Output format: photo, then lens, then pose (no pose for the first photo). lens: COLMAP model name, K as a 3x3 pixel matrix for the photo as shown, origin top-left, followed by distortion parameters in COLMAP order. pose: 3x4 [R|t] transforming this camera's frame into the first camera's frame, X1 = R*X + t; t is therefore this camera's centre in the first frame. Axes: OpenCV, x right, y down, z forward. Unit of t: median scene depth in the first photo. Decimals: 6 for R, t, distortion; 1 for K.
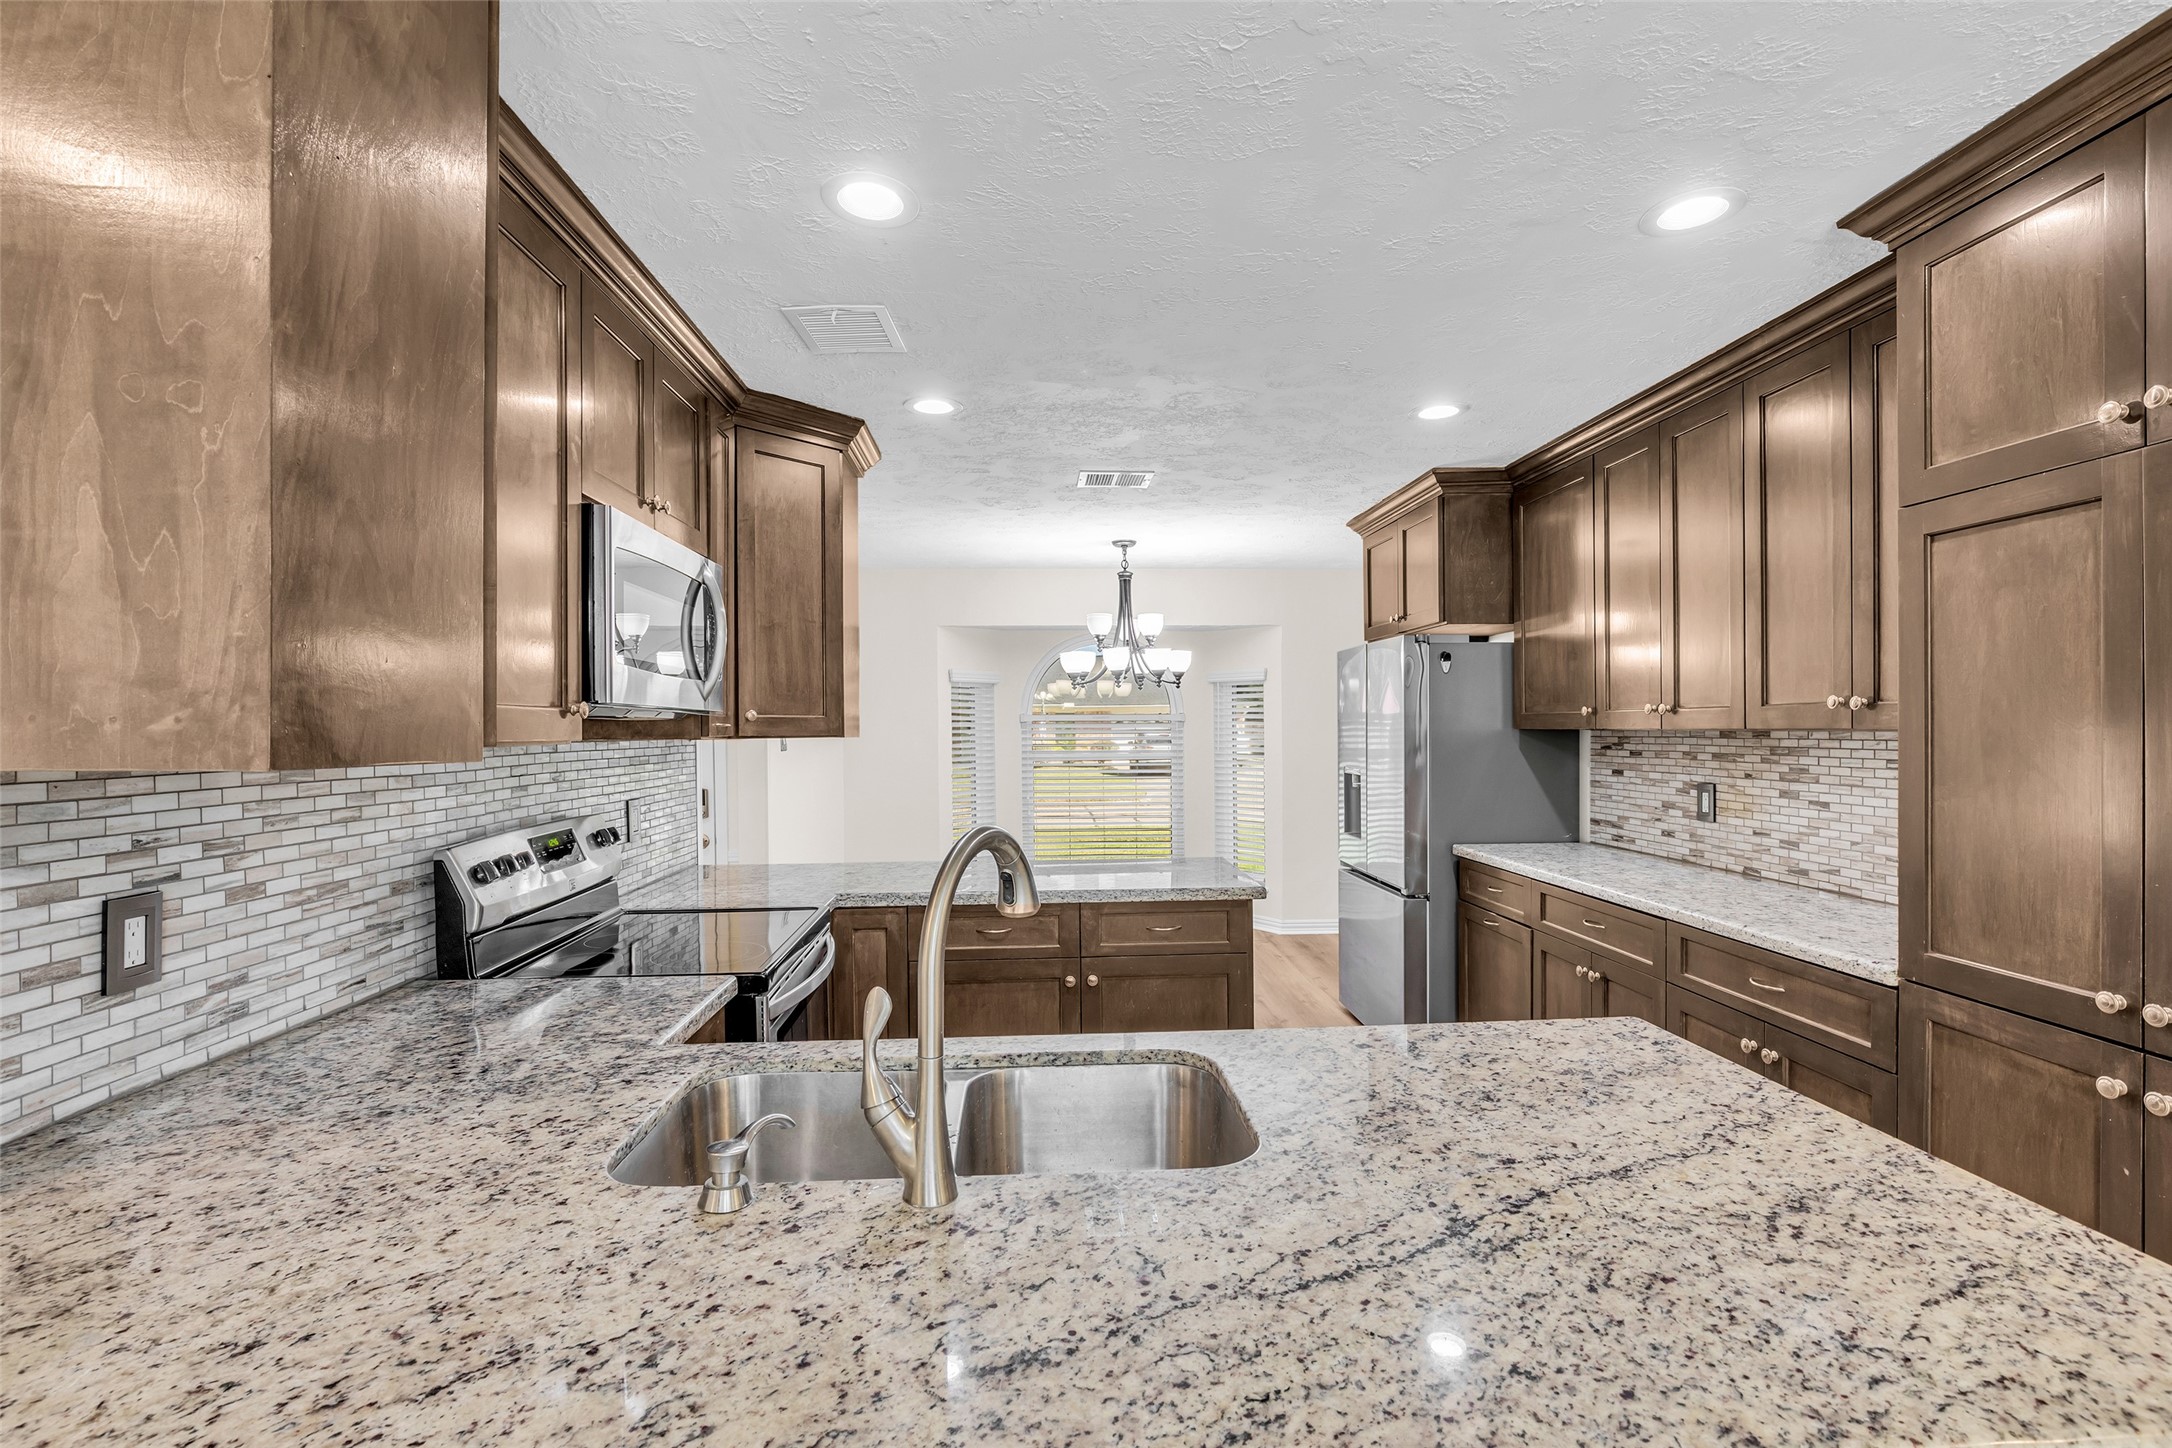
lens RADIAL K [[1000.8, 0, 1078.3], [0, 1000.8, 736.9], [0, 0, 1]] dist [-0.021351, 0.007137]
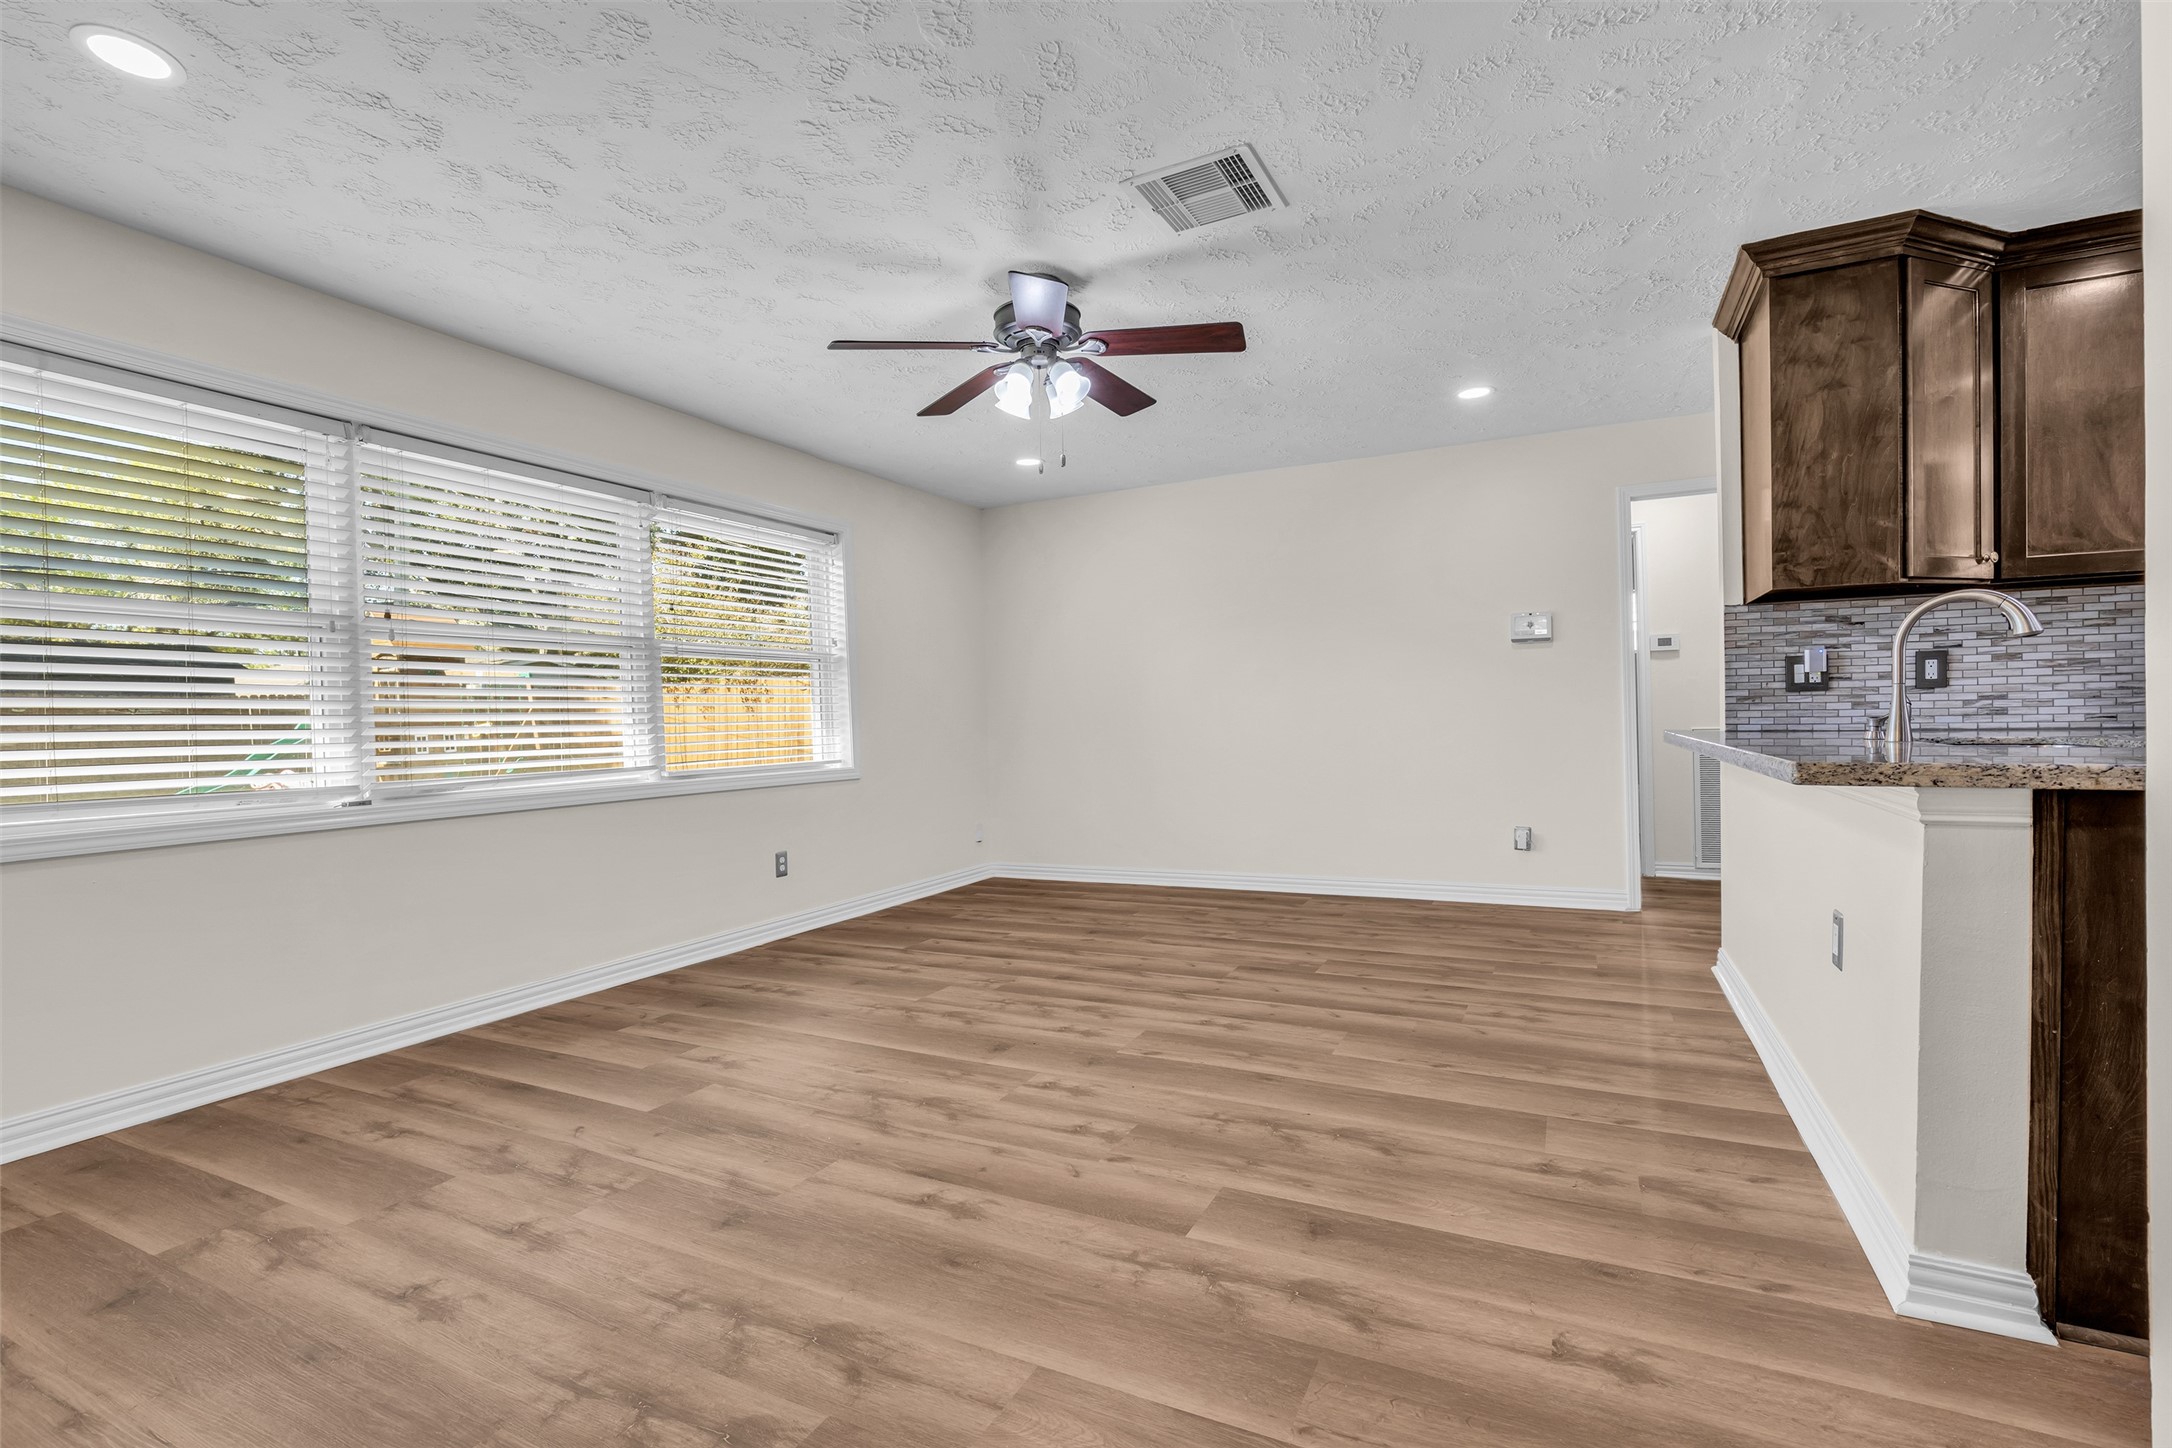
lens RADIAL K [[1000.8, 0, 1091.9], [0, 1000.8, 732.7], [0, 0, 1]] dist [-0.021351, 0.007137]
pose [[-0.478853, 0.033175, -0.877268, 1.093481], [0.016129, 0.999450, 0.028992, 0.125779], [0.877747, -0.000267, -0.479124, 0.159592]]
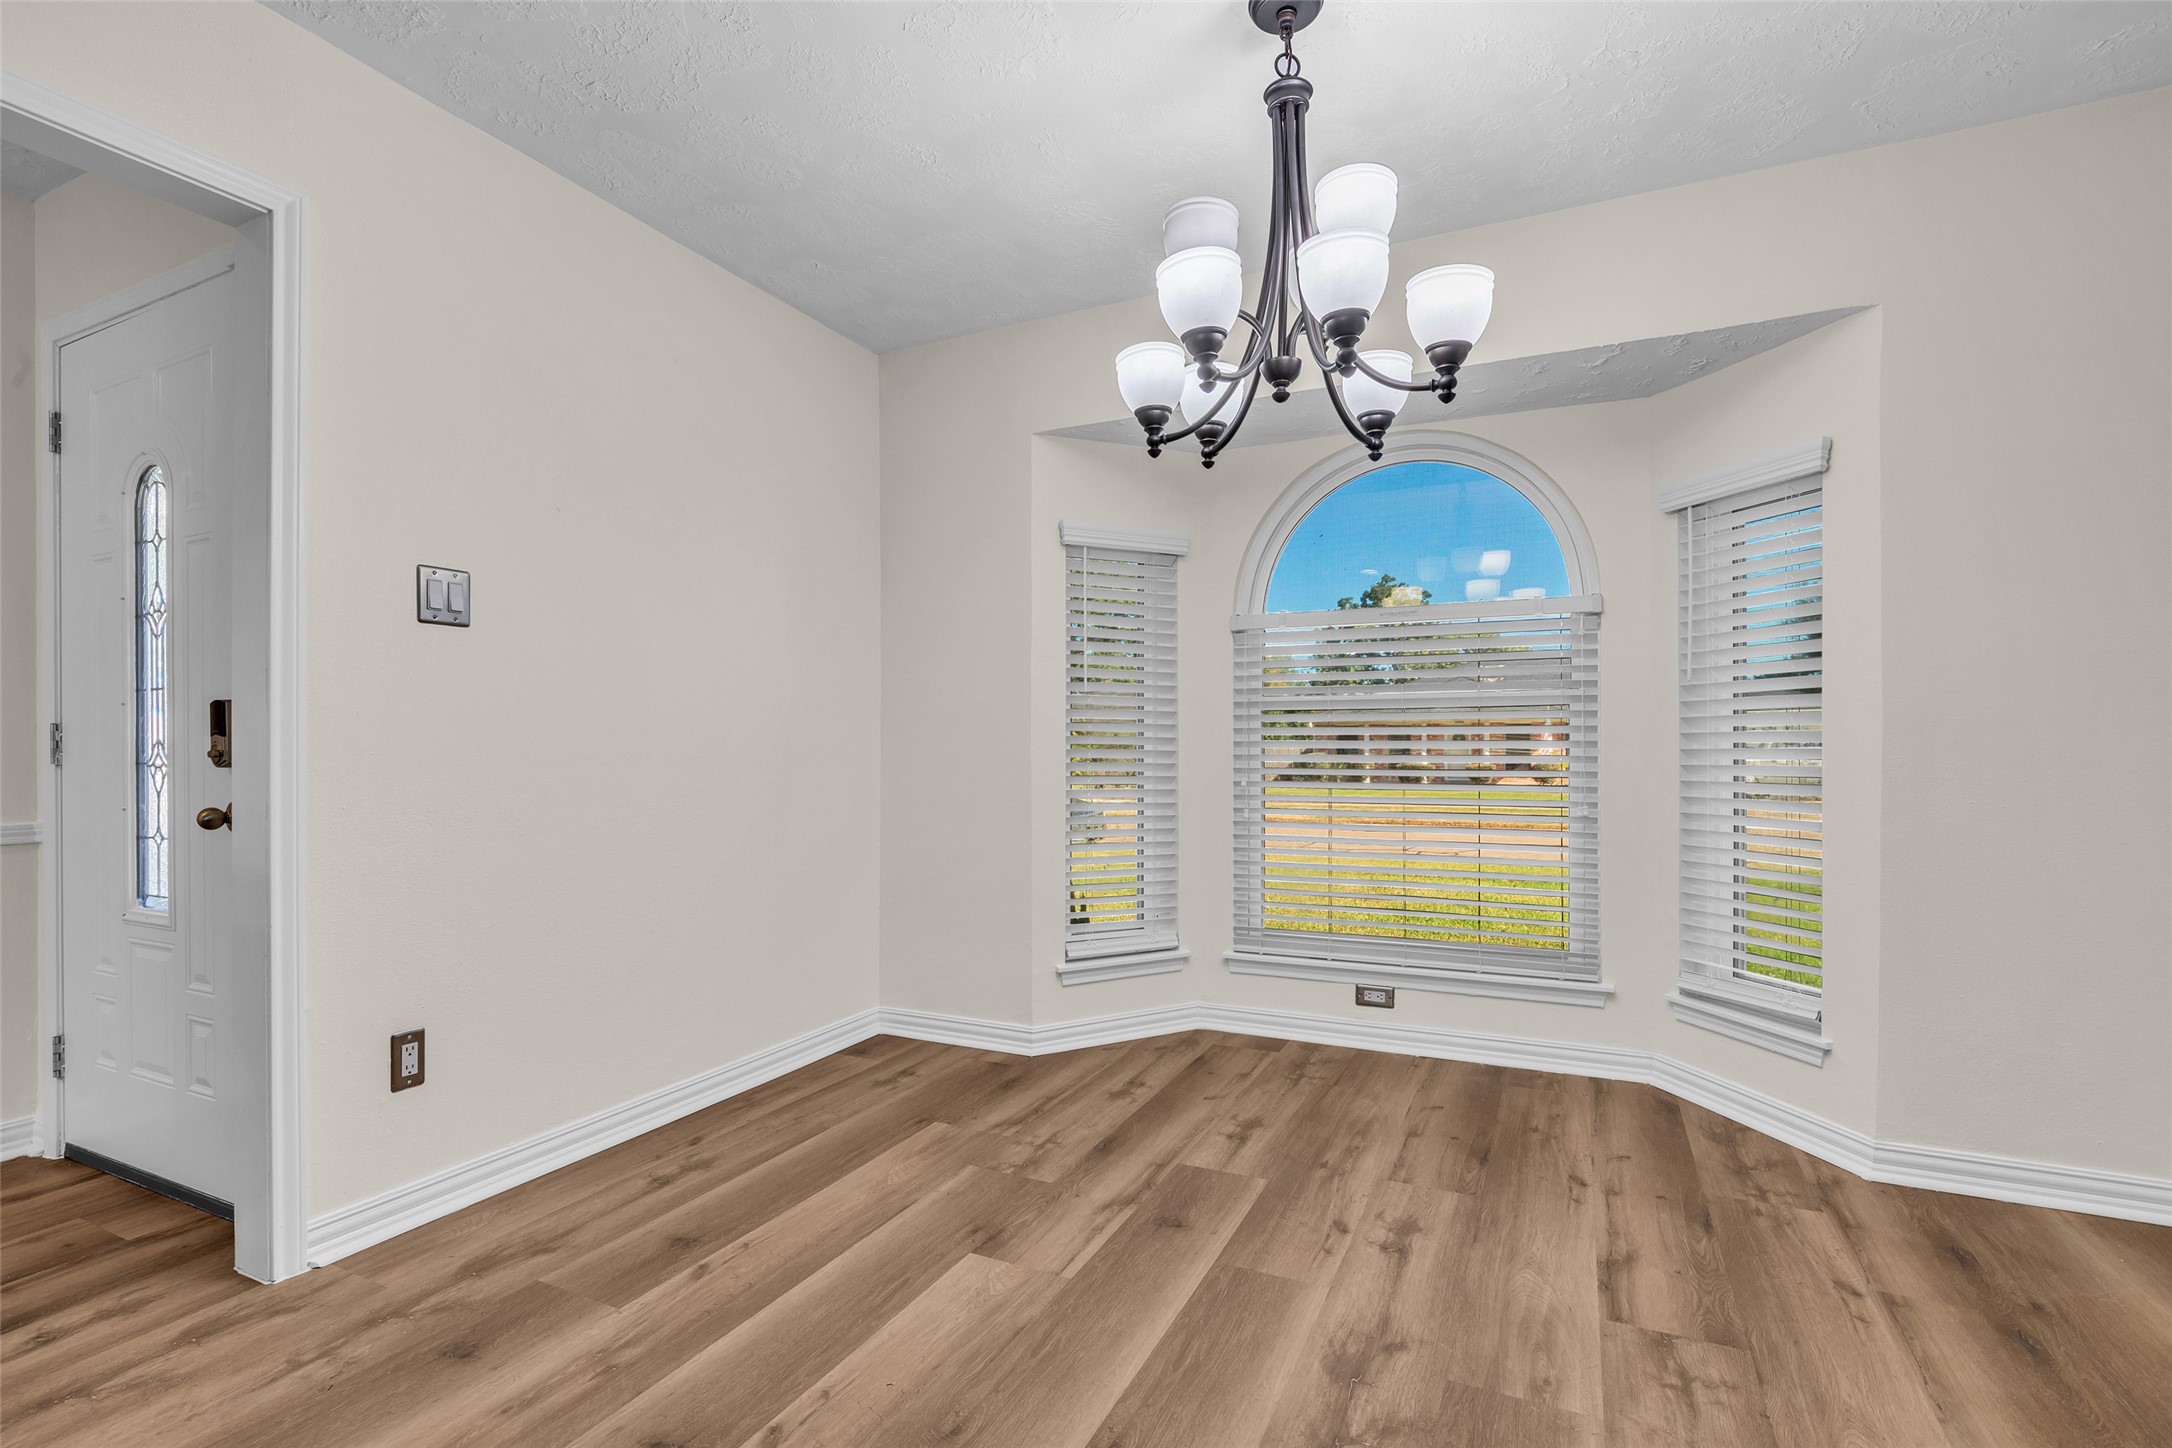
lens RADIAL K [[1000.8, 0, 1080.0], [0, 1000.8, 753.6], [0, 0, 1]] dist [-0.021351, 0.007137]
pose [[0.878366, 0.008237, -0.477917, 0.291549], [-0.010159, 0.999947, -0.001438, 0.121939], [0.477880, 0.006118, 0.878404, 1.335918]]
